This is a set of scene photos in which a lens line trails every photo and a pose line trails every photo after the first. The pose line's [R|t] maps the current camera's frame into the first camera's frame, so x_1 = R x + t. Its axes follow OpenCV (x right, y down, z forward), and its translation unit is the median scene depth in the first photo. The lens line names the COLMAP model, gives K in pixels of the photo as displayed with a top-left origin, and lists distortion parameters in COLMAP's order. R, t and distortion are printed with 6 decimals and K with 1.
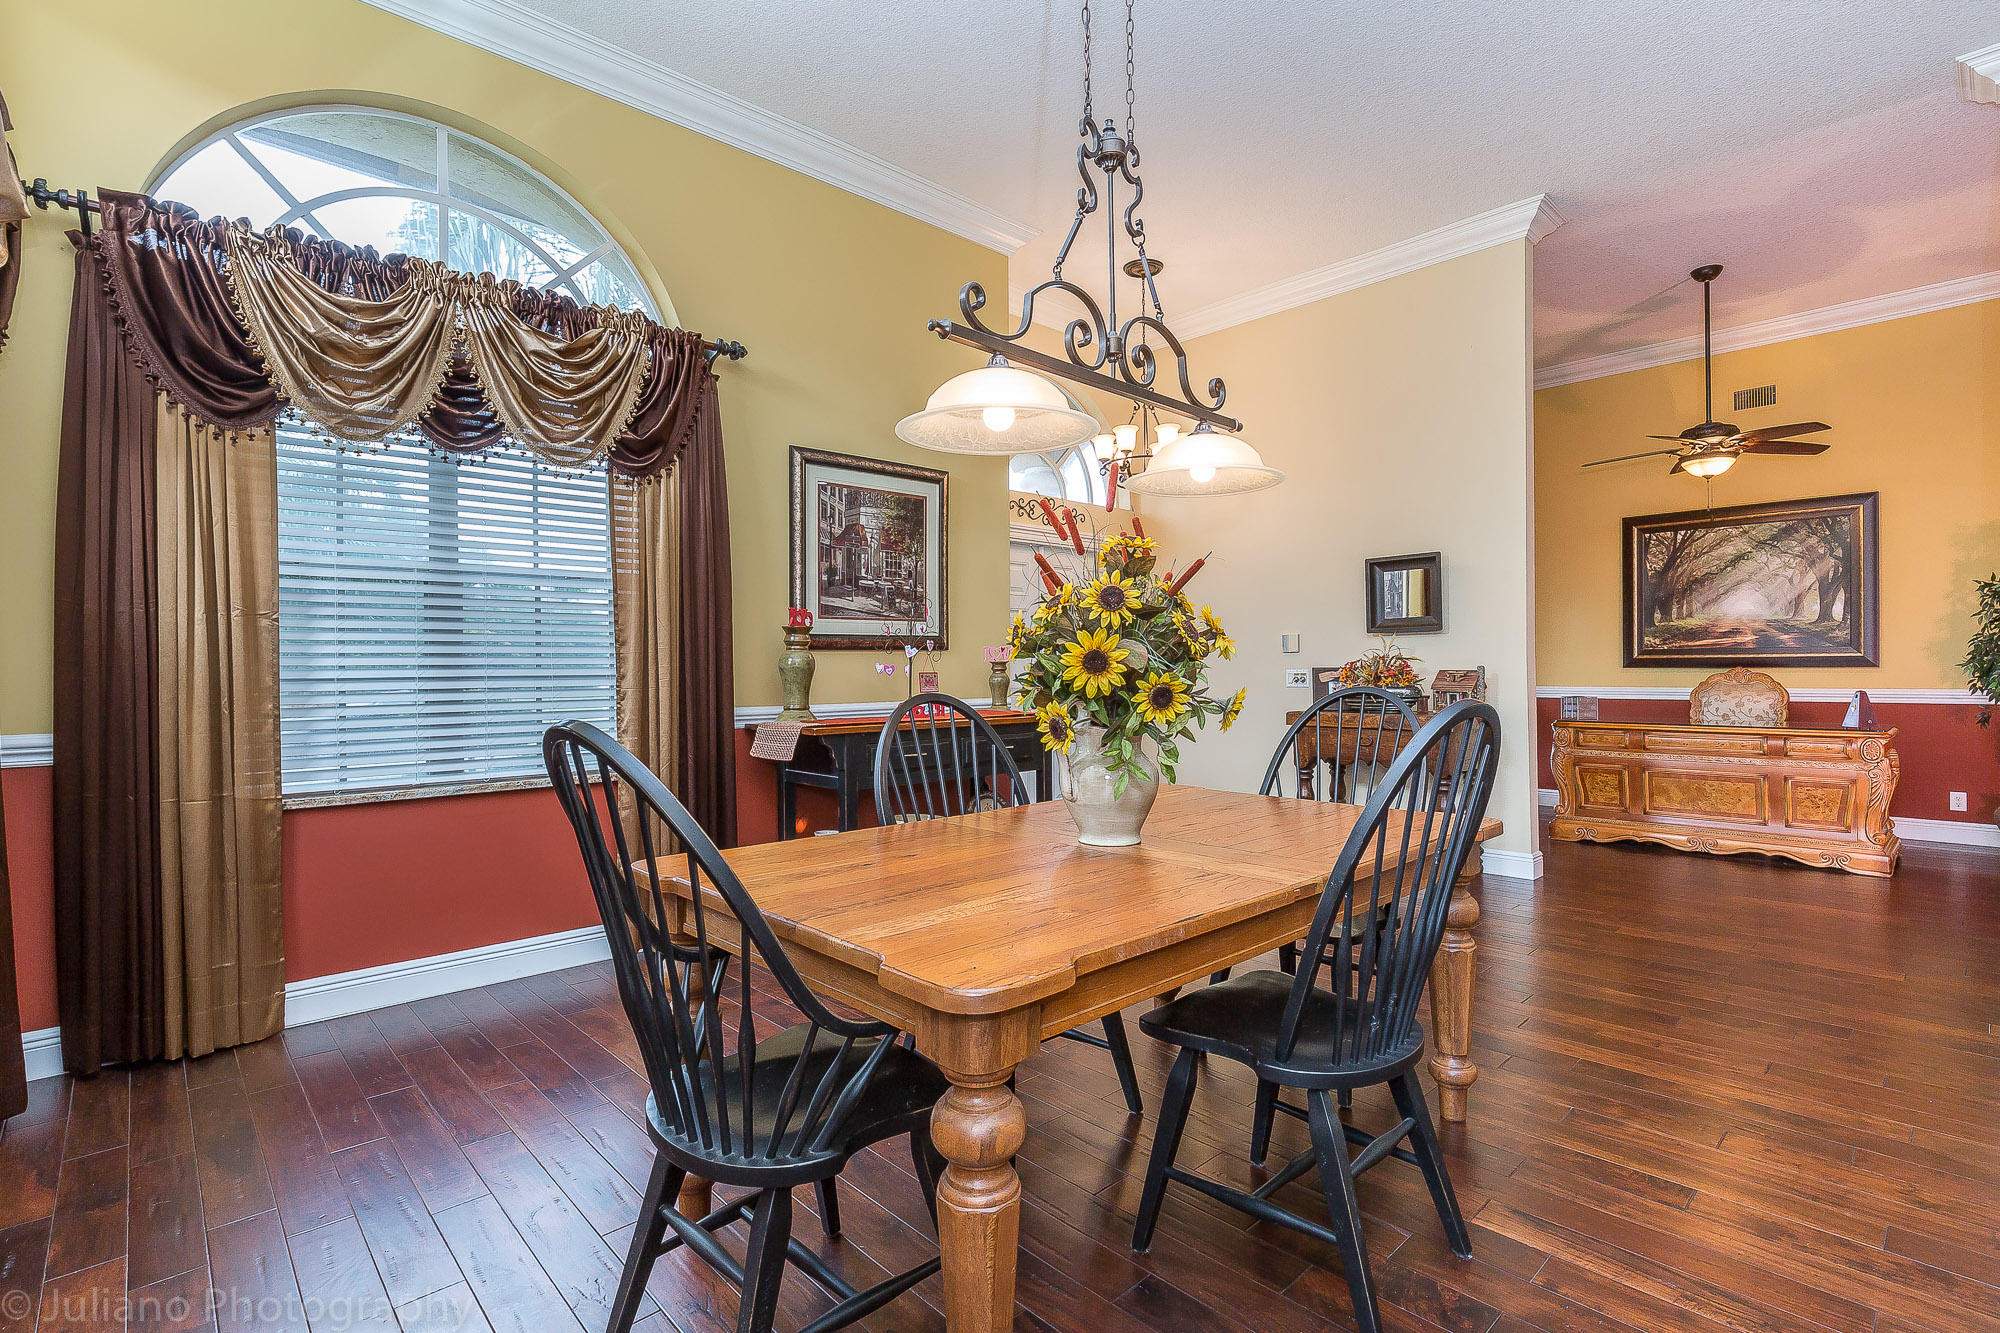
lens RADIAL K [[952.3, 0, 1000.0], [0, 952.3, 666.5], [0, 0, 1]] dist [-0.001614, -0.000358]
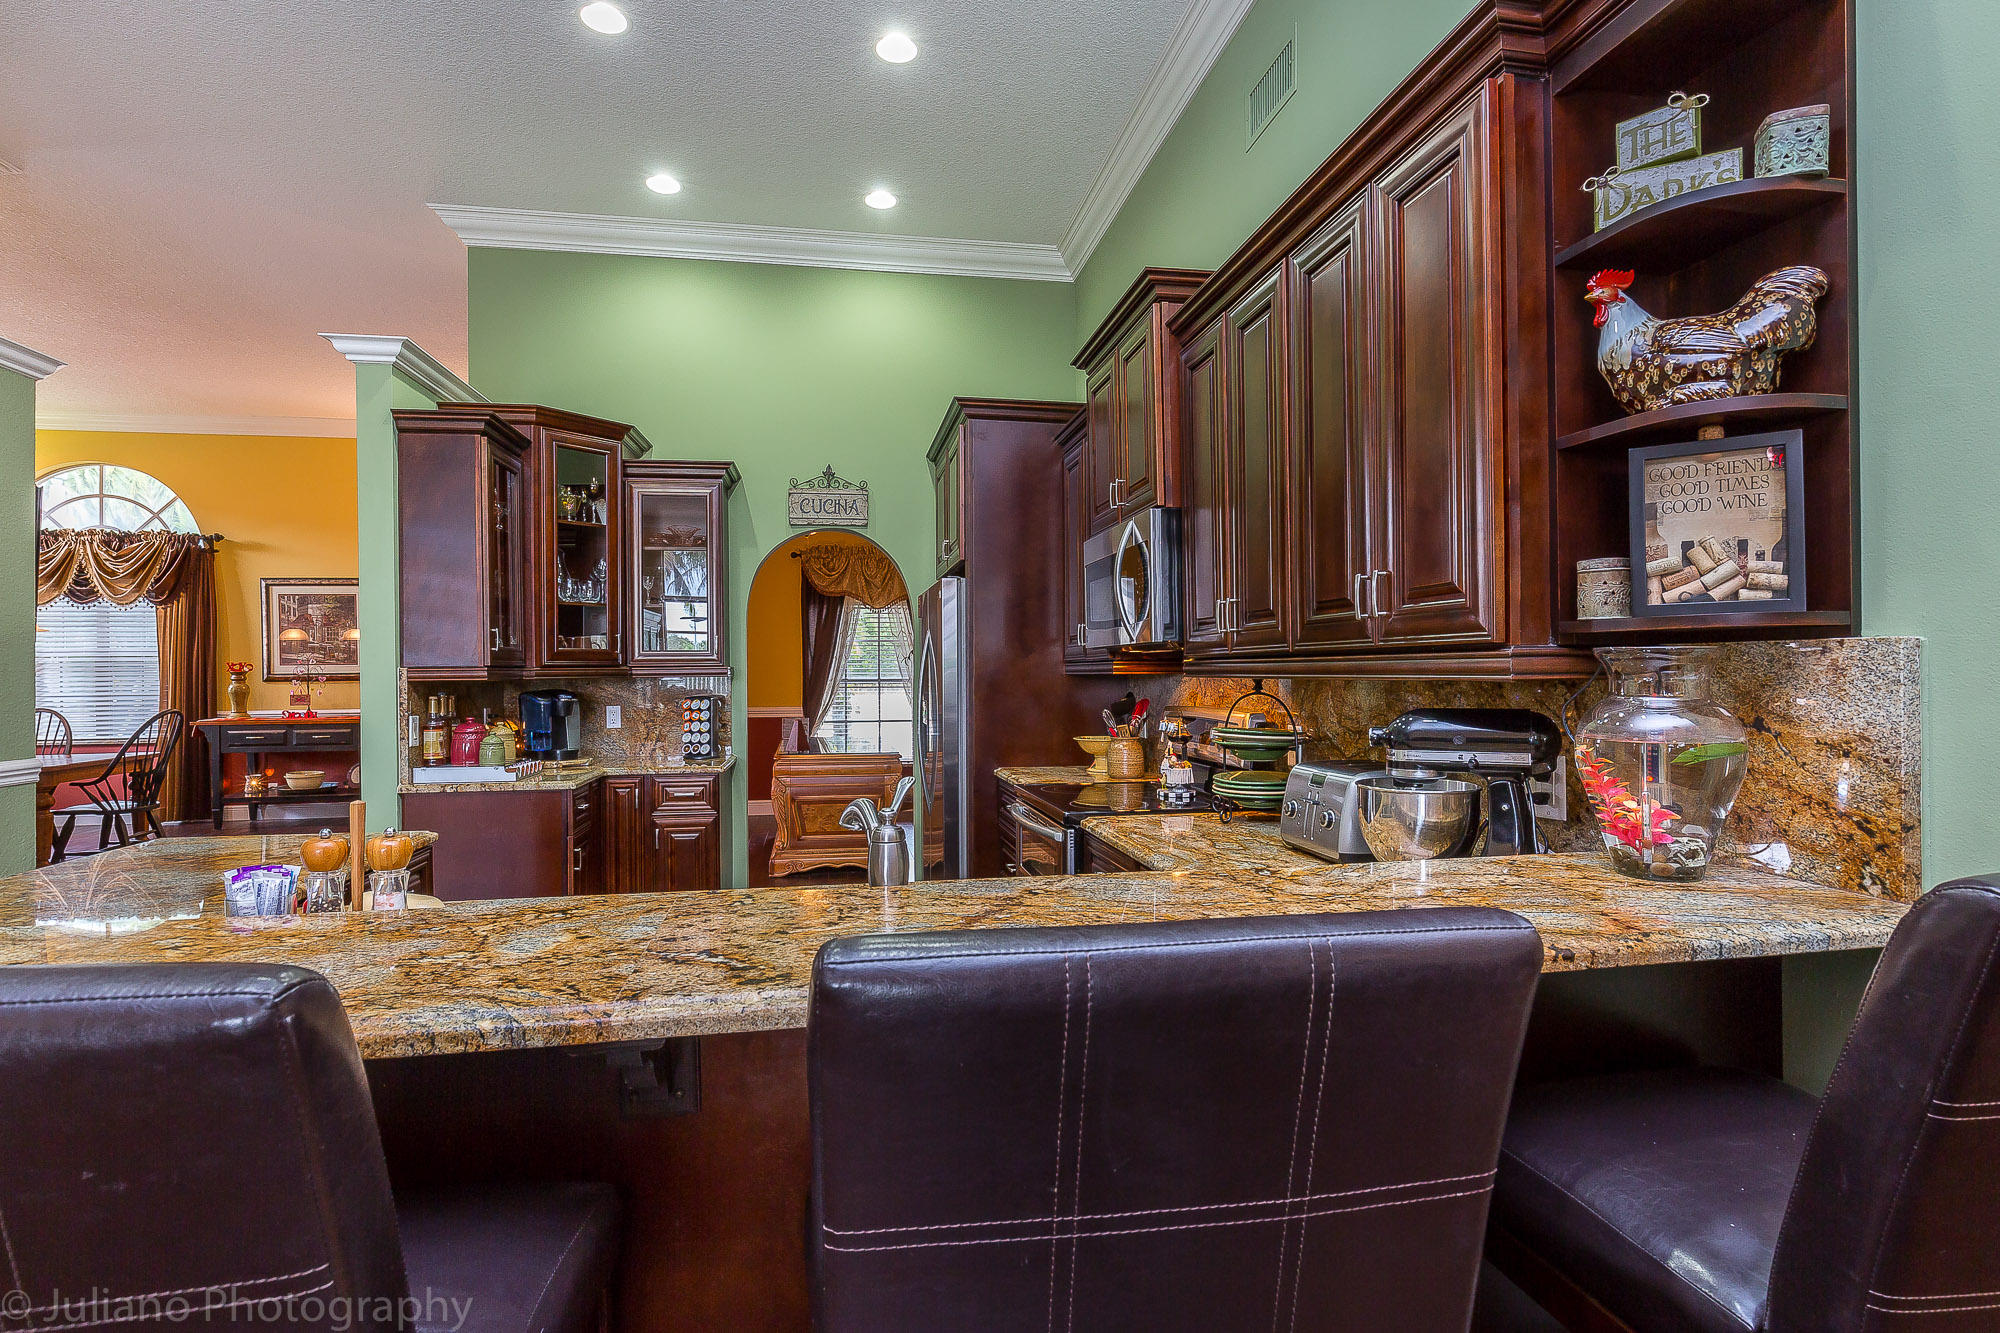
lens RADIAL K [[974.4, 0, 1000.0], [0, 974.4, 666.5], [0, 0, 1]] dist [-0.005093, -0.000310]
pose [[0.833035, -0.001225, -0.553219, 1.482408], [0.000686, 0.999999, -0.001181, -0.031727], [0.553219, 0.000604, 0.833035, 0.120543]]
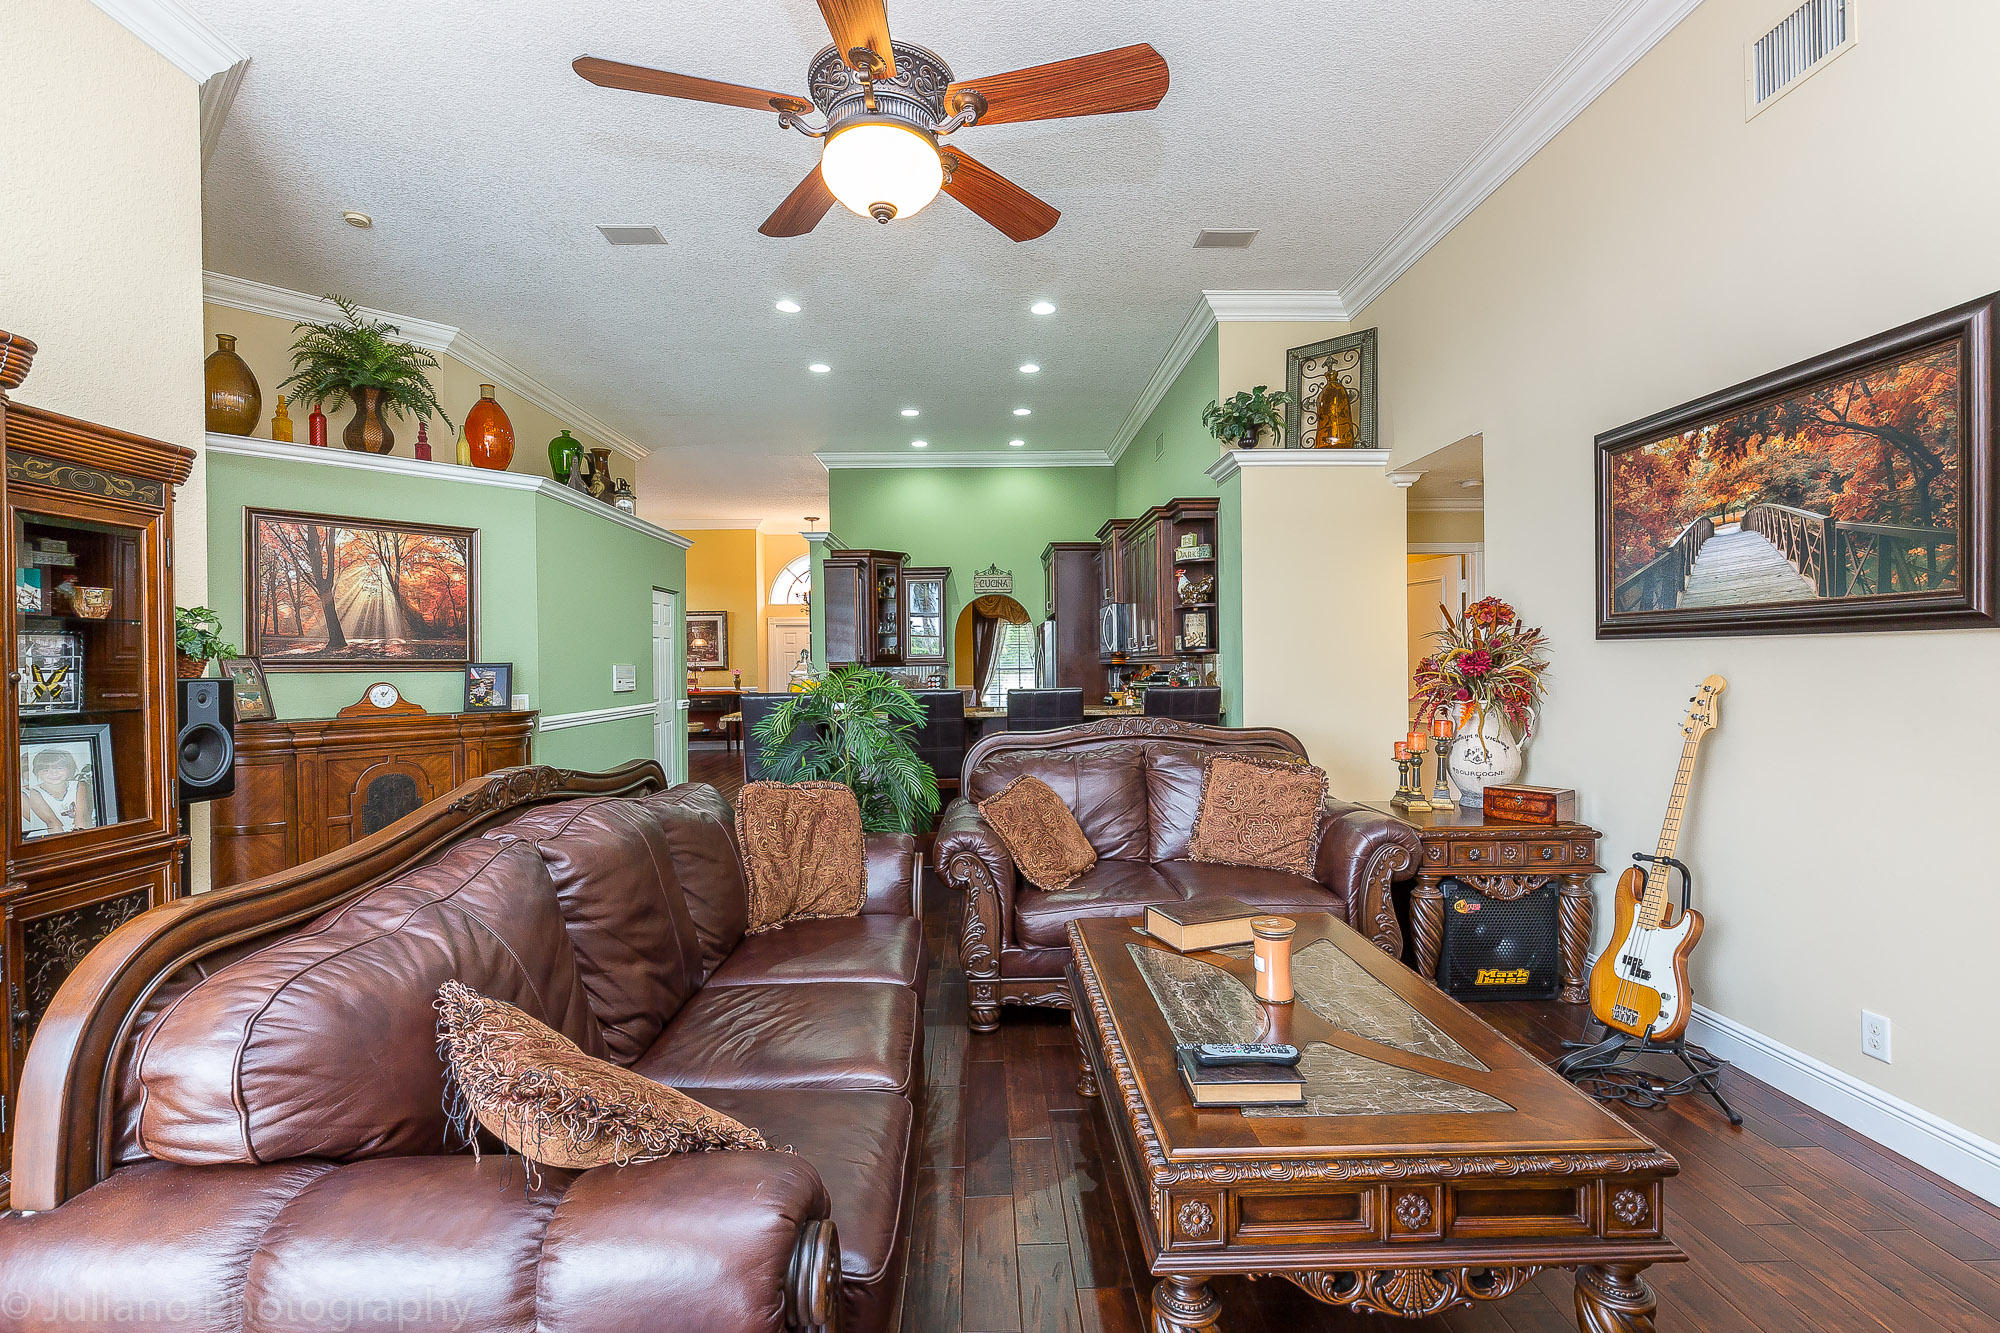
lens RADIAL K [[913.8, 0, 1000.0], [0, 913.8, 666.5], [0, 0, 1]] dist [-0.001163, 0.000704]
pose [[0.741755, -0.000846, -0.670670, 1.971367], [0.006255, 0.999964, 0.005656, -0.032115], [0.670642, -0.008390, 0.741734, -0.434177]]
